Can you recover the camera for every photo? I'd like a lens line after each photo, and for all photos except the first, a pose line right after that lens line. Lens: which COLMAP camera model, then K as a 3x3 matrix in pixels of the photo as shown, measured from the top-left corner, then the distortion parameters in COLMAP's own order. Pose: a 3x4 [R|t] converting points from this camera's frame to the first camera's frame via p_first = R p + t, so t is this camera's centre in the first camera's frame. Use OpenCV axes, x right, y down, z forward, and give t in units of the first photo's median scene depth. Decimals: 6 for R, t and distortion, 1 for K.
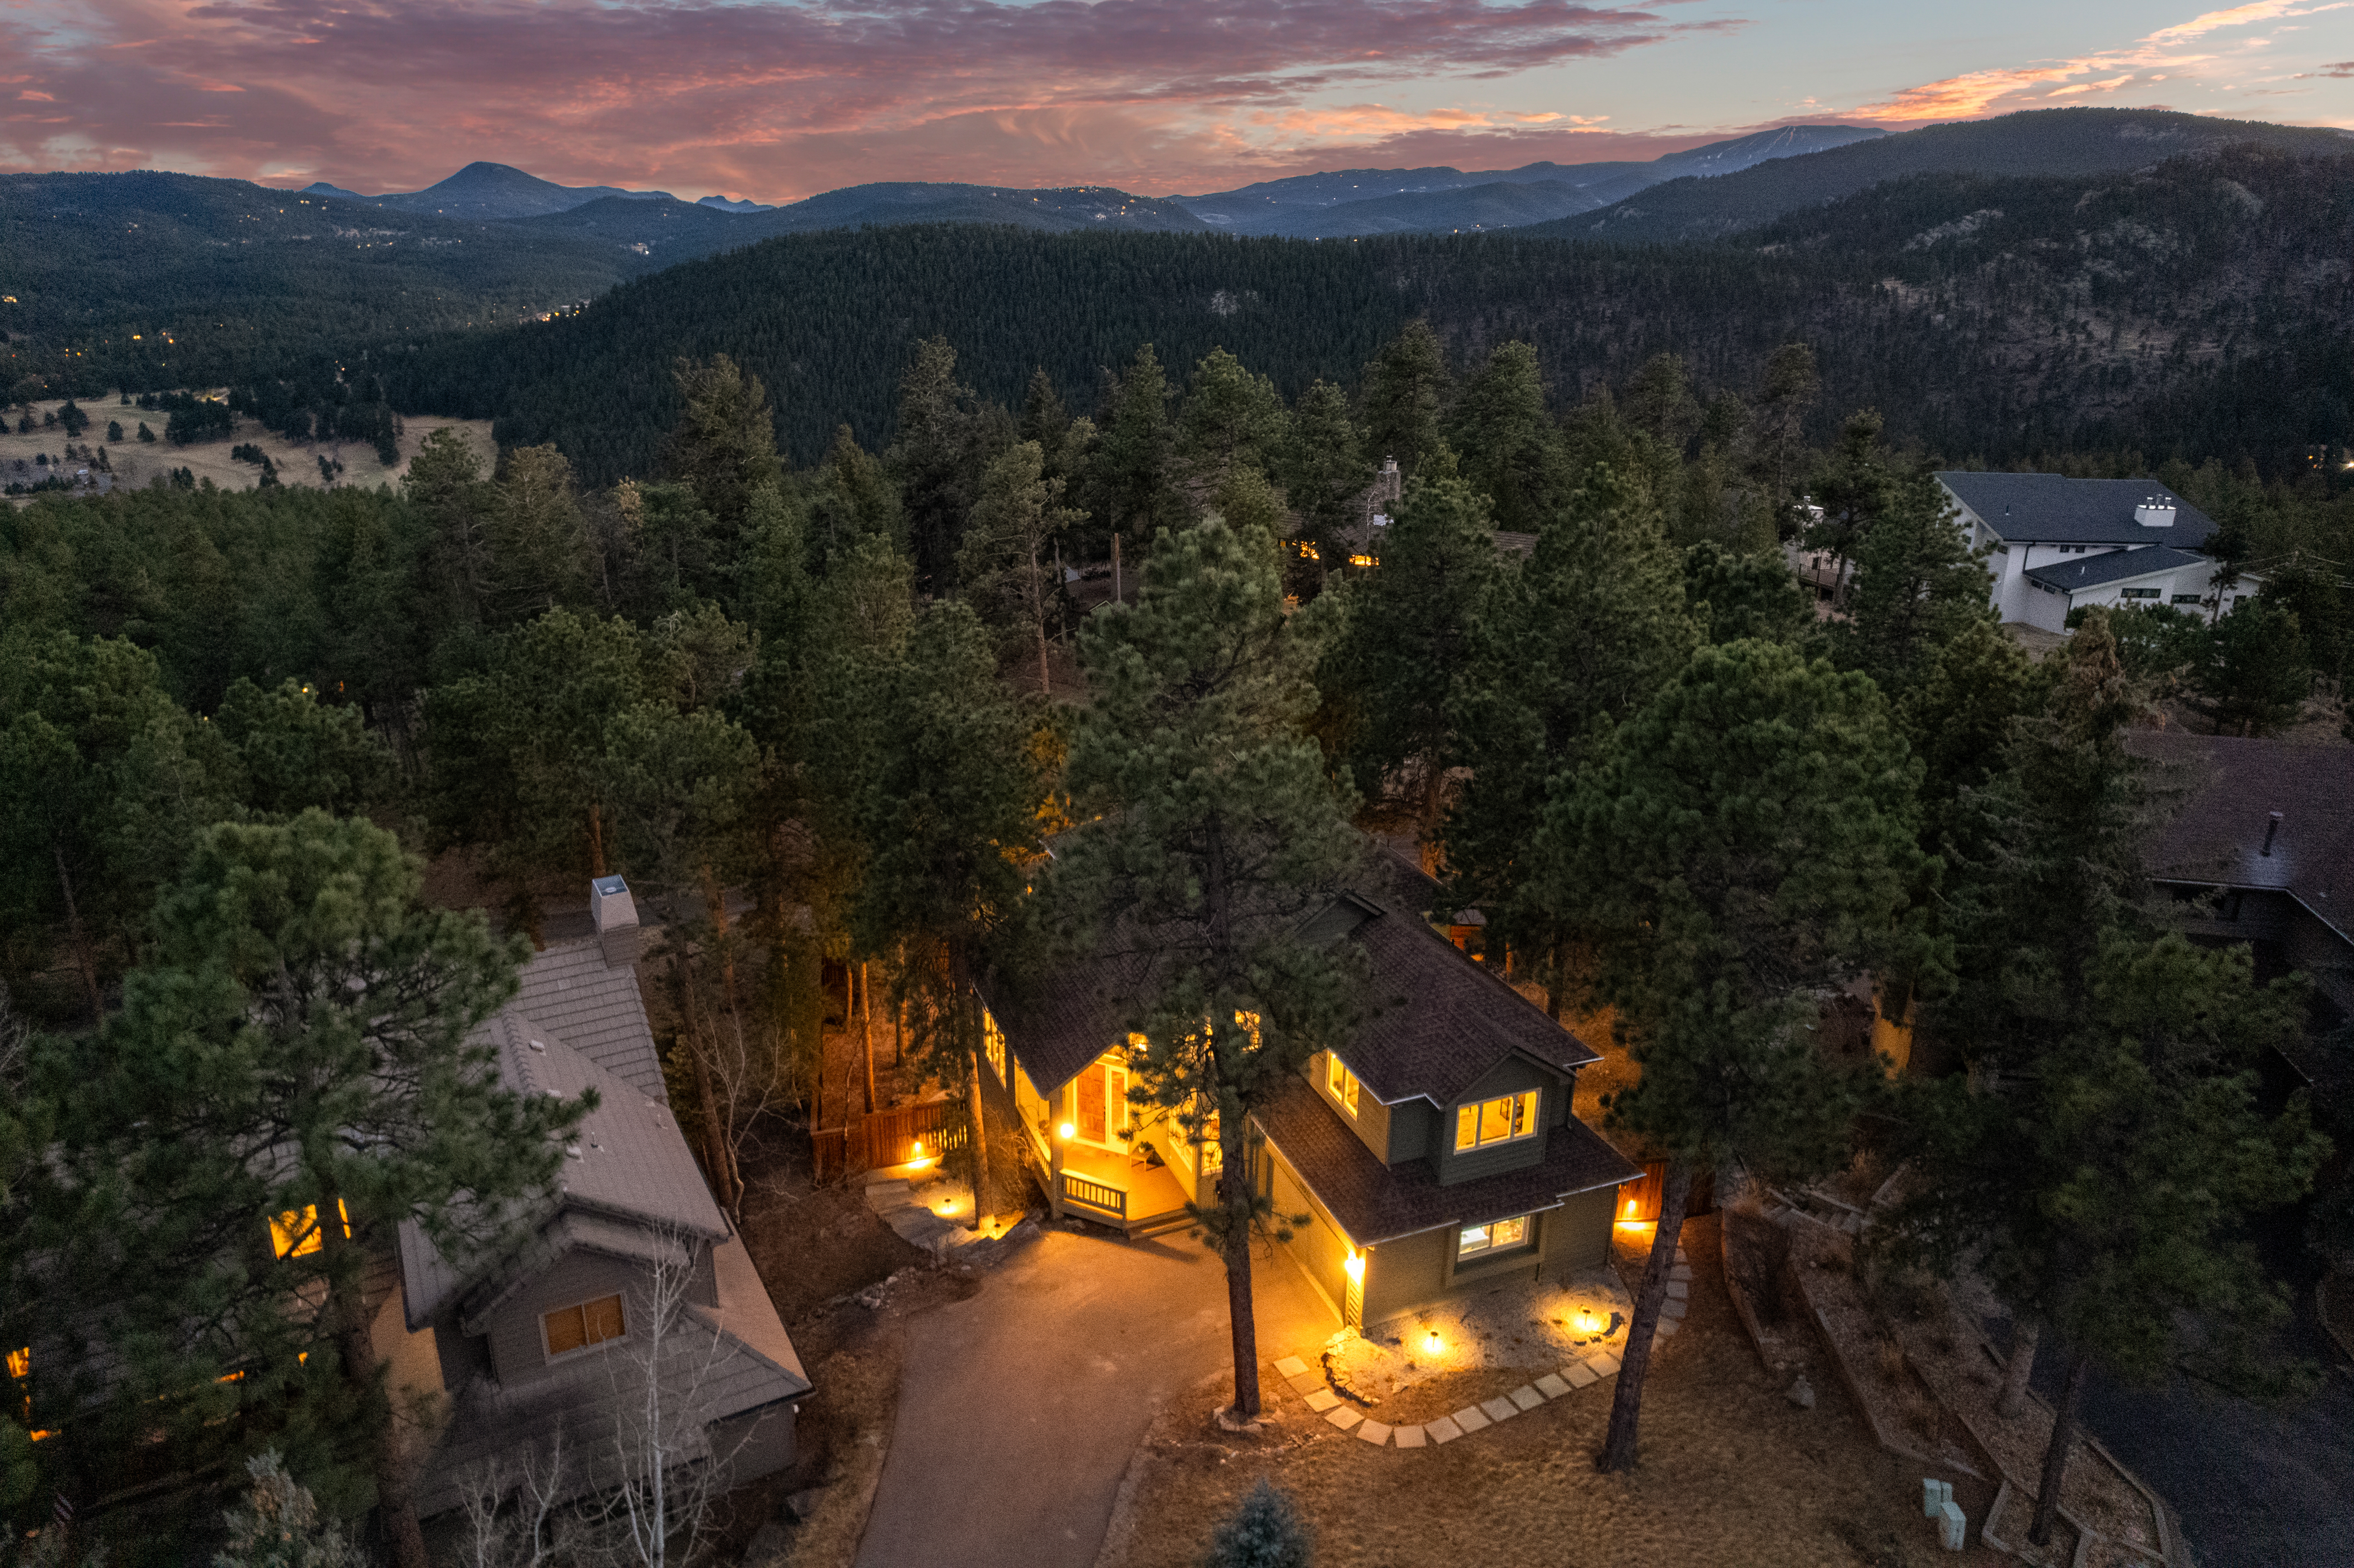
lens RADIAL K [[1517.1, 0, 1189.1], [0, 1517.1, 765.7], [0, 0, 1]] dist [-0.046092, 0.031662]
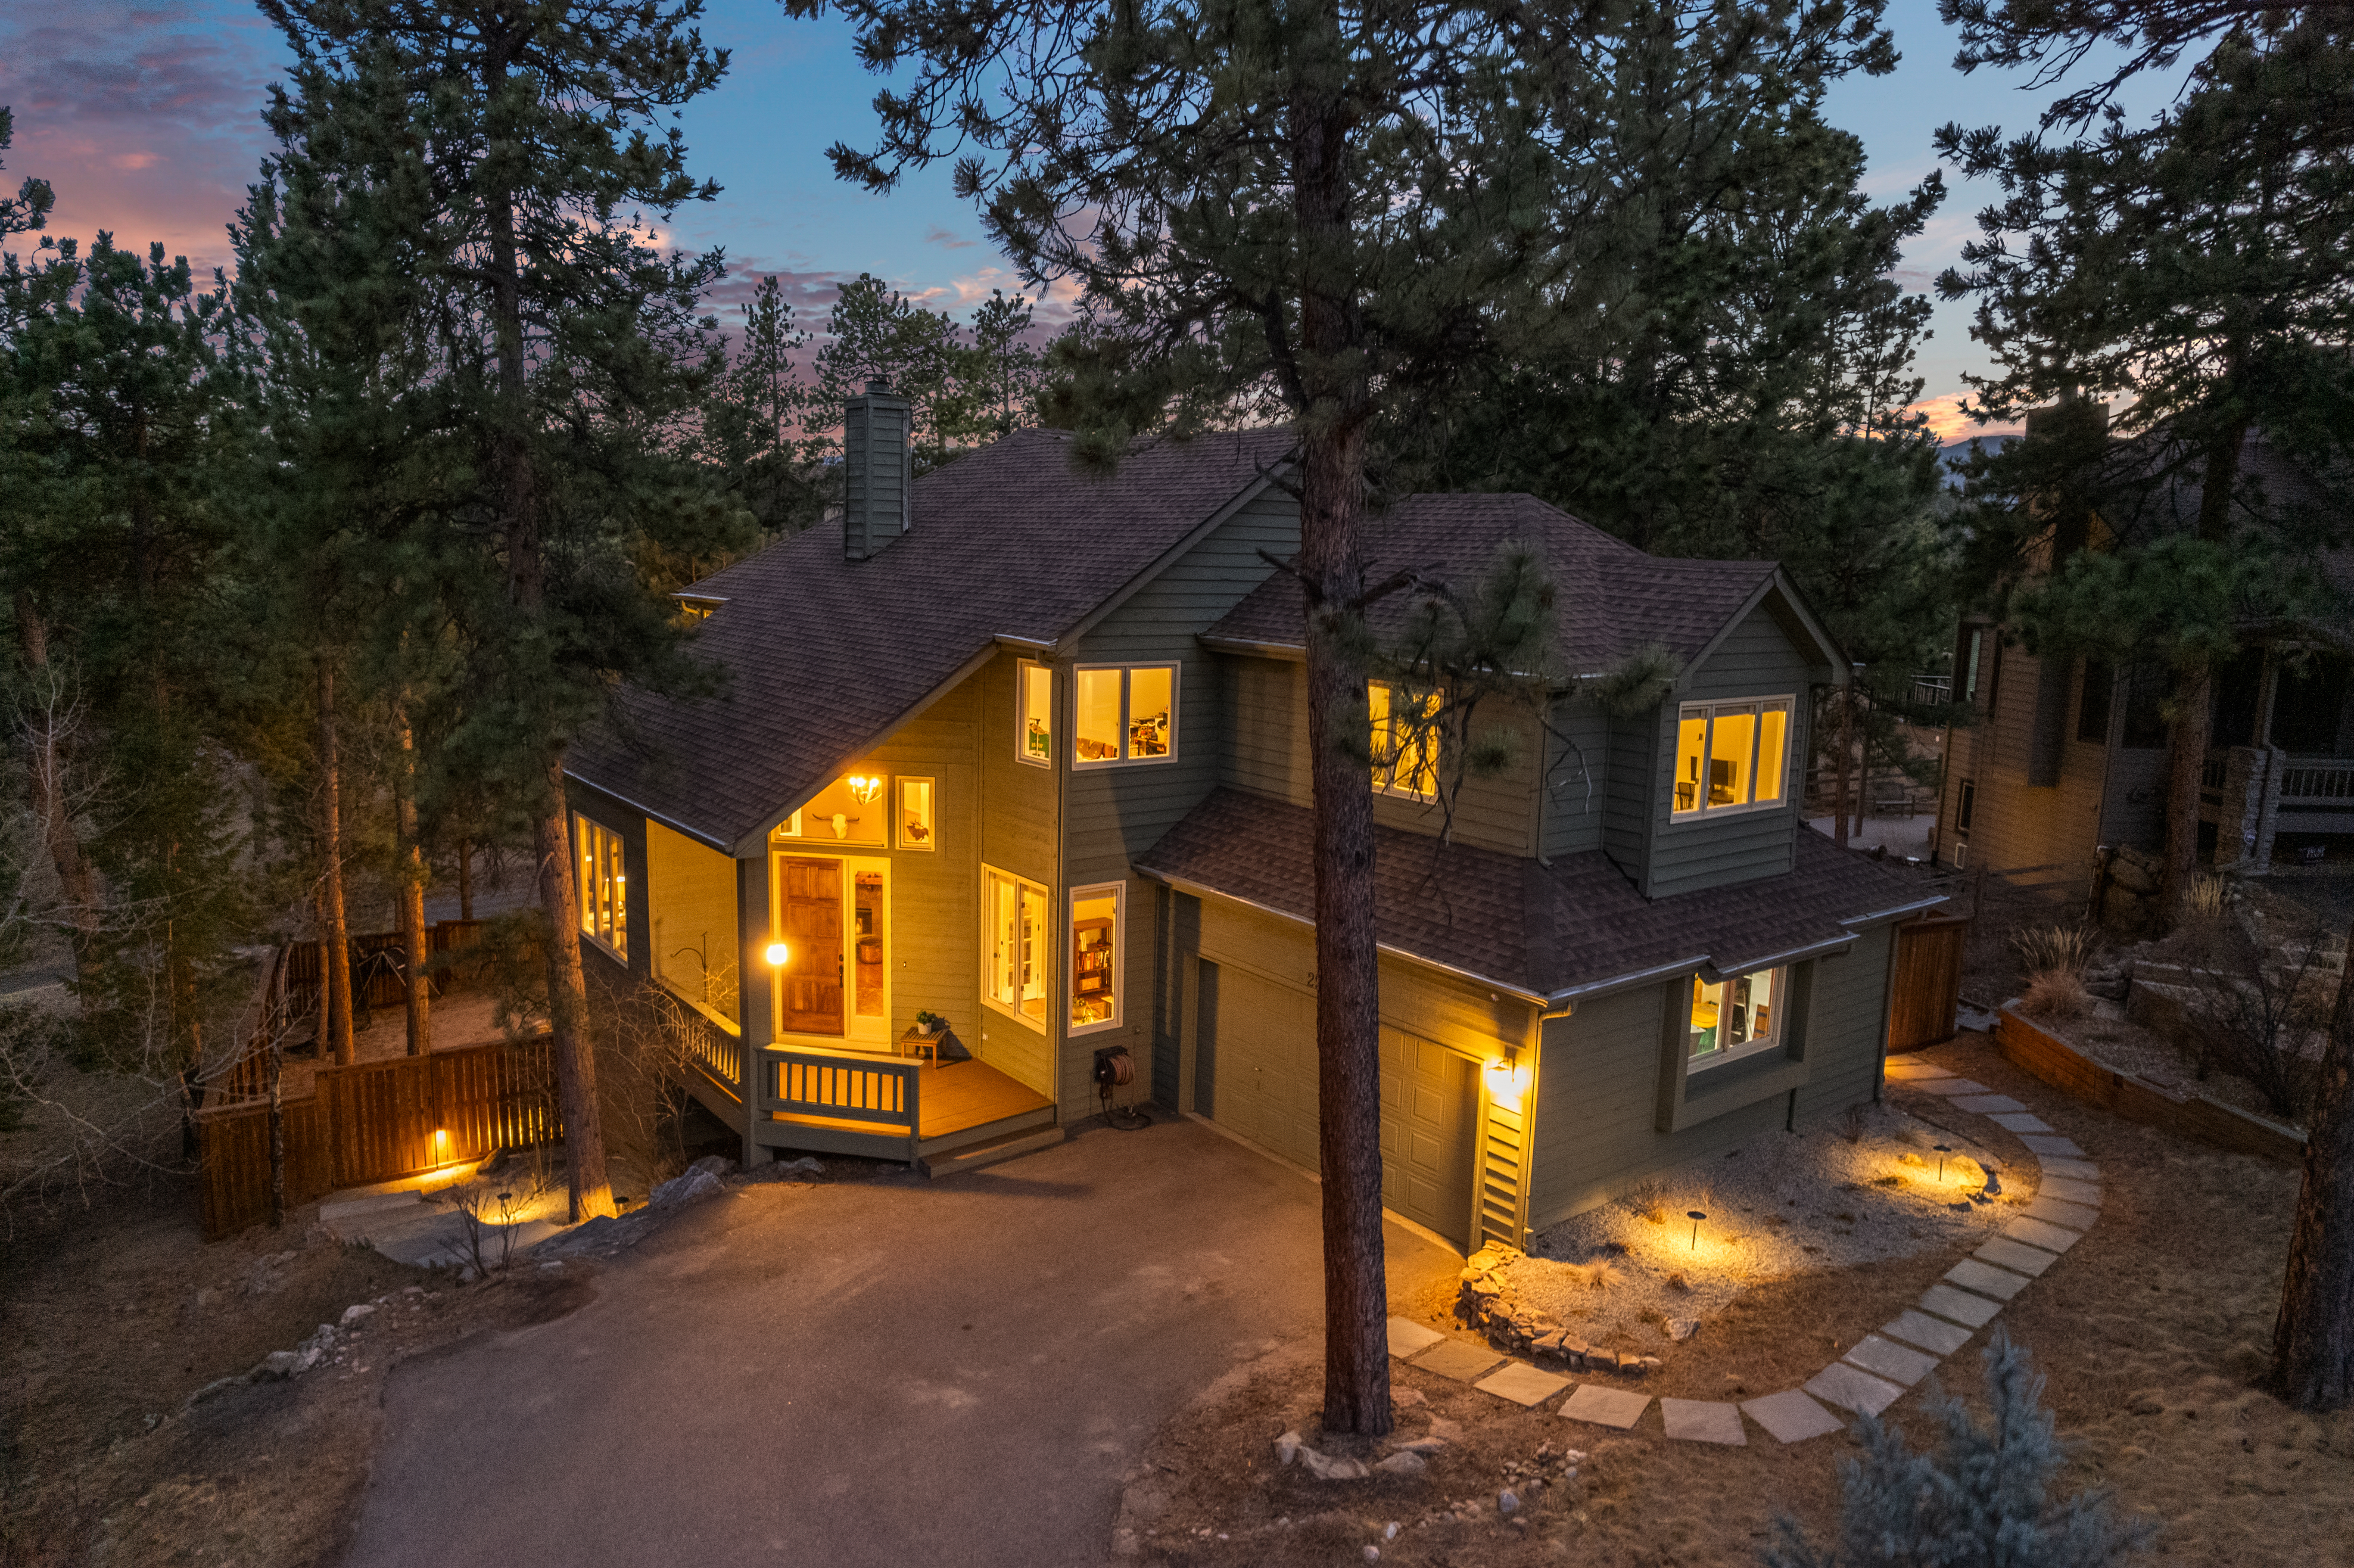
lens RADIAL K [[1517.1, 0, 1176.4], [0, 1517.1, 797.4], [0, 0, 1]] dist [-0.046092, 0.031662]
pose [[0.964983, -0.034547, 0.260027, -0.093275], [0.072254, 0.987949, -0.136883, 0.303773], [-0.252164, 0.150878, 0.955850, 0.595442]]
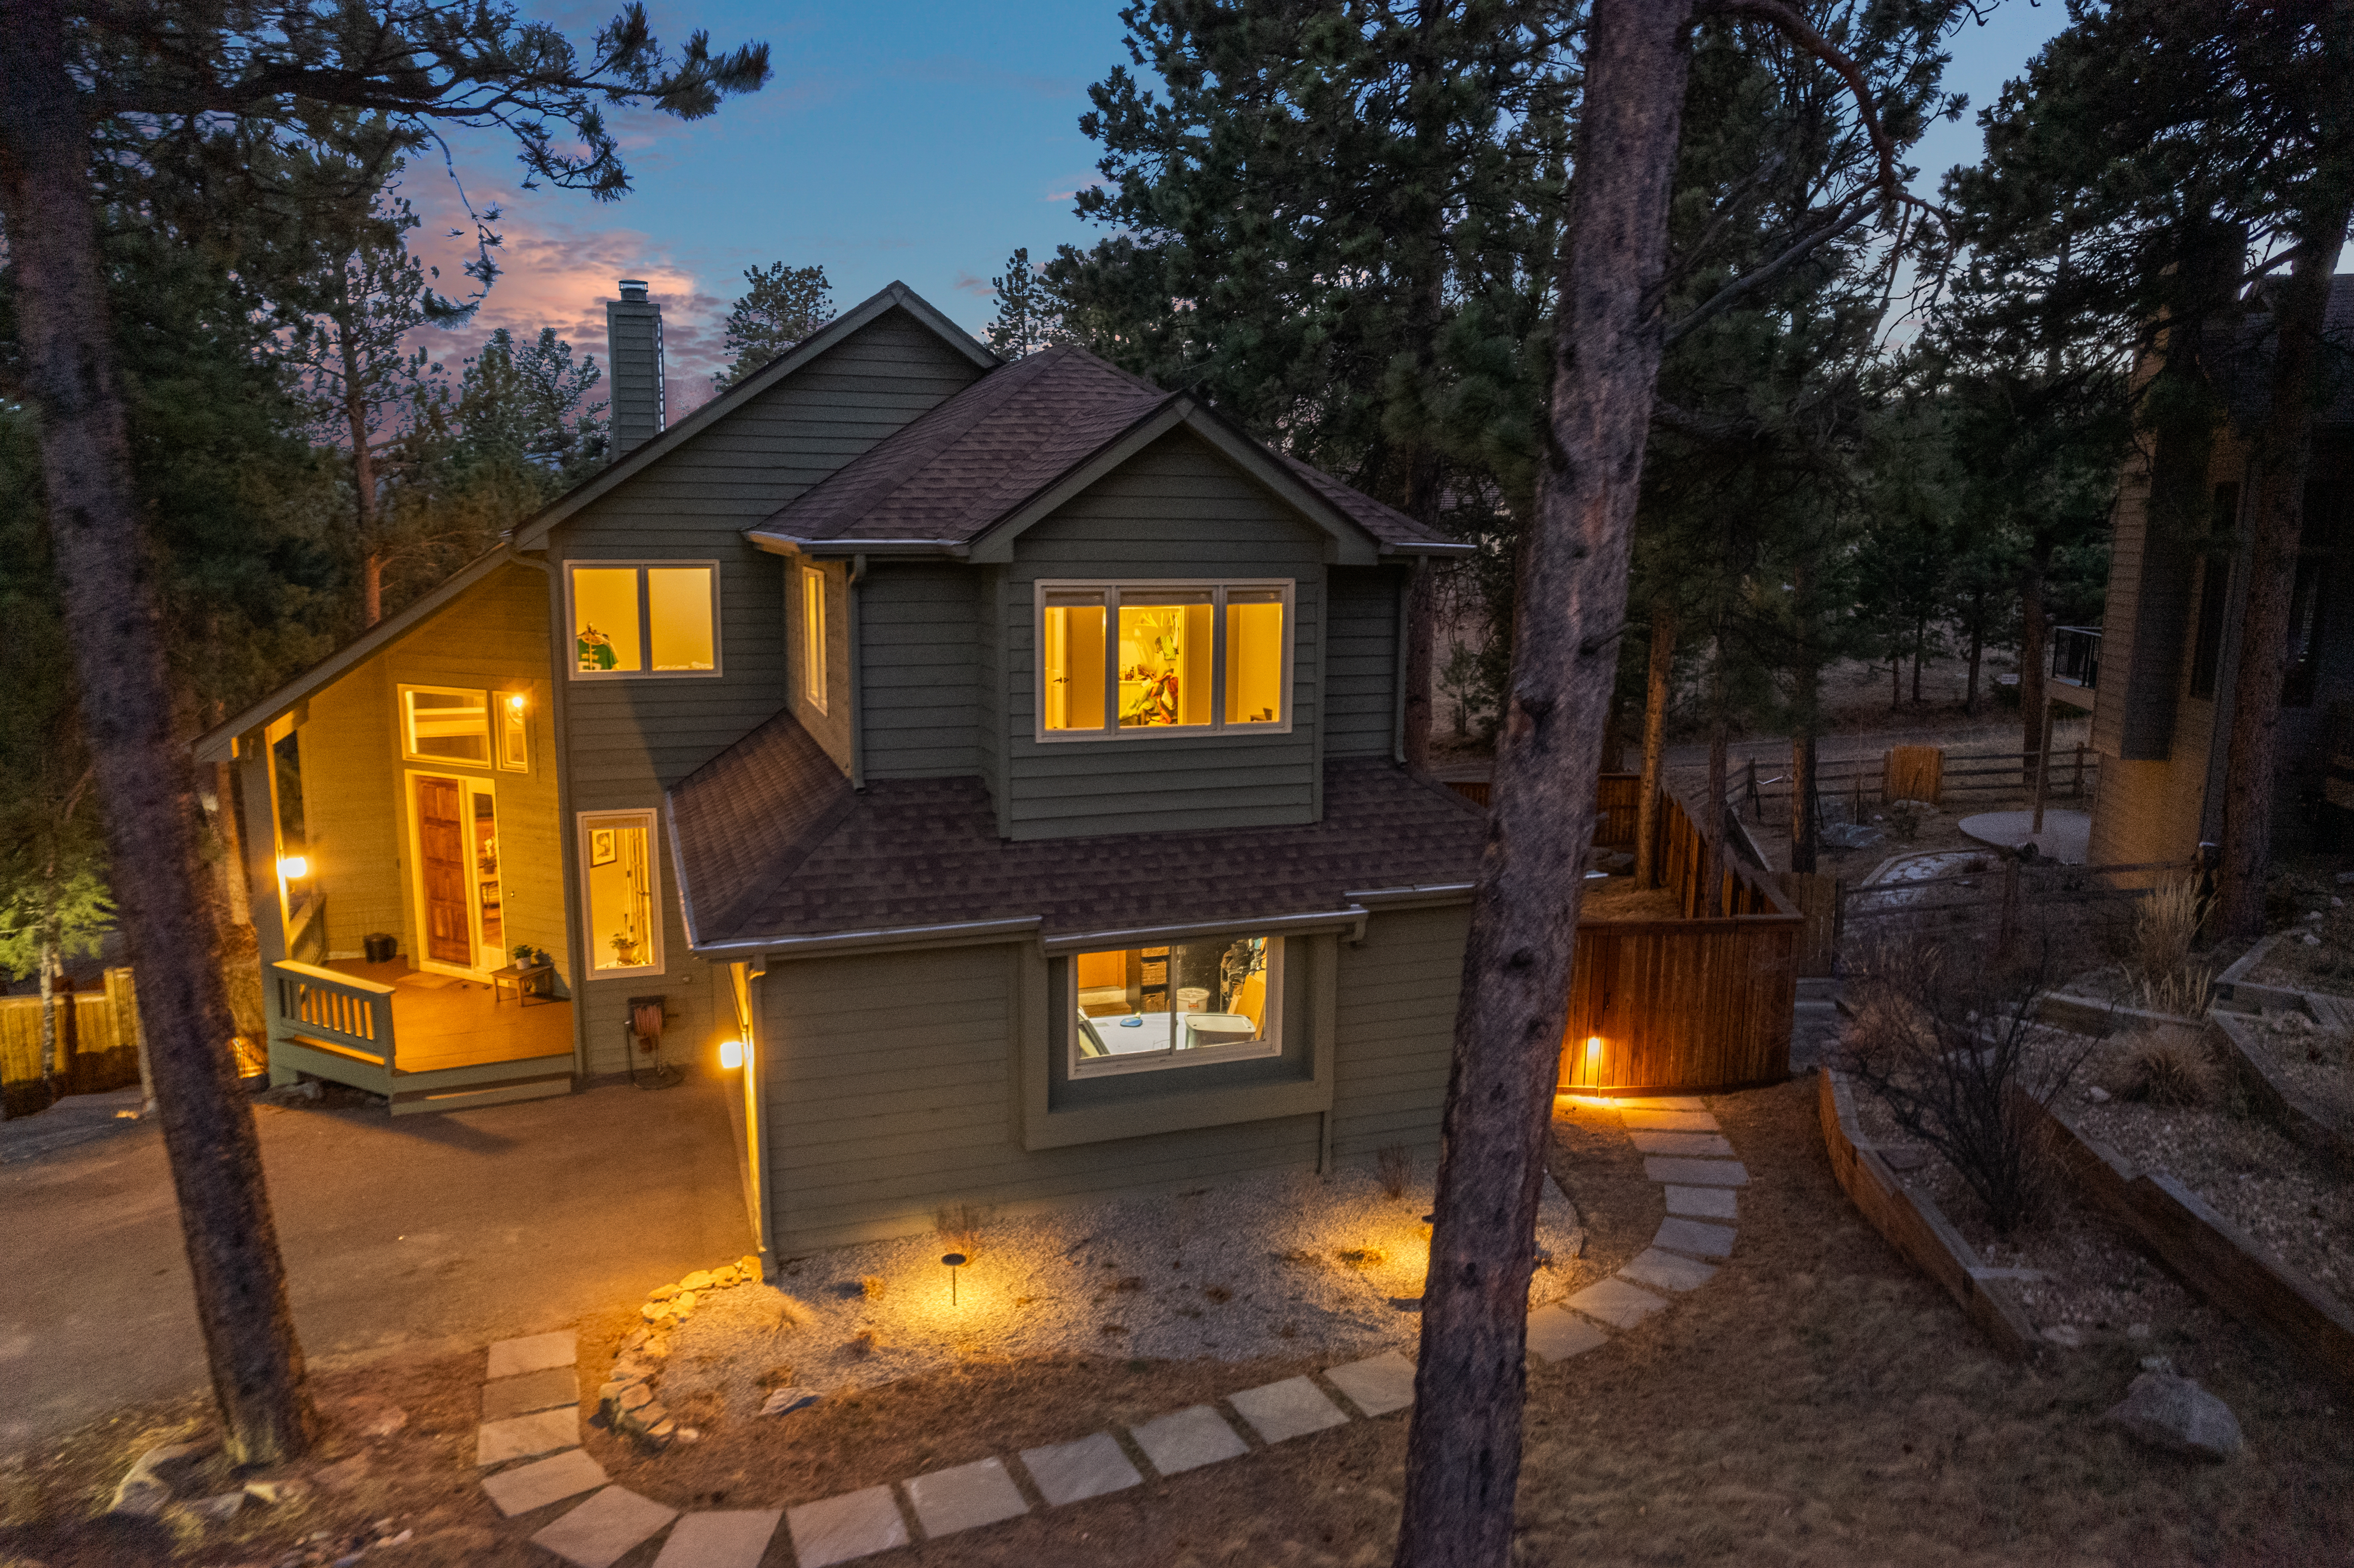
lens RADIAL K [[1517.1, 0, 1165.6], [0, 1517.1, 798.9], [0, 0, 1]] dist [-0.046092, 0.031662]
pose [[0.999031, 0.000024, -0.044008, 0.221939], [-0.006253, 0.989932, -0.141405, 0.321852], [0.043562, 0.141543, 0.988973, 0.657597]]
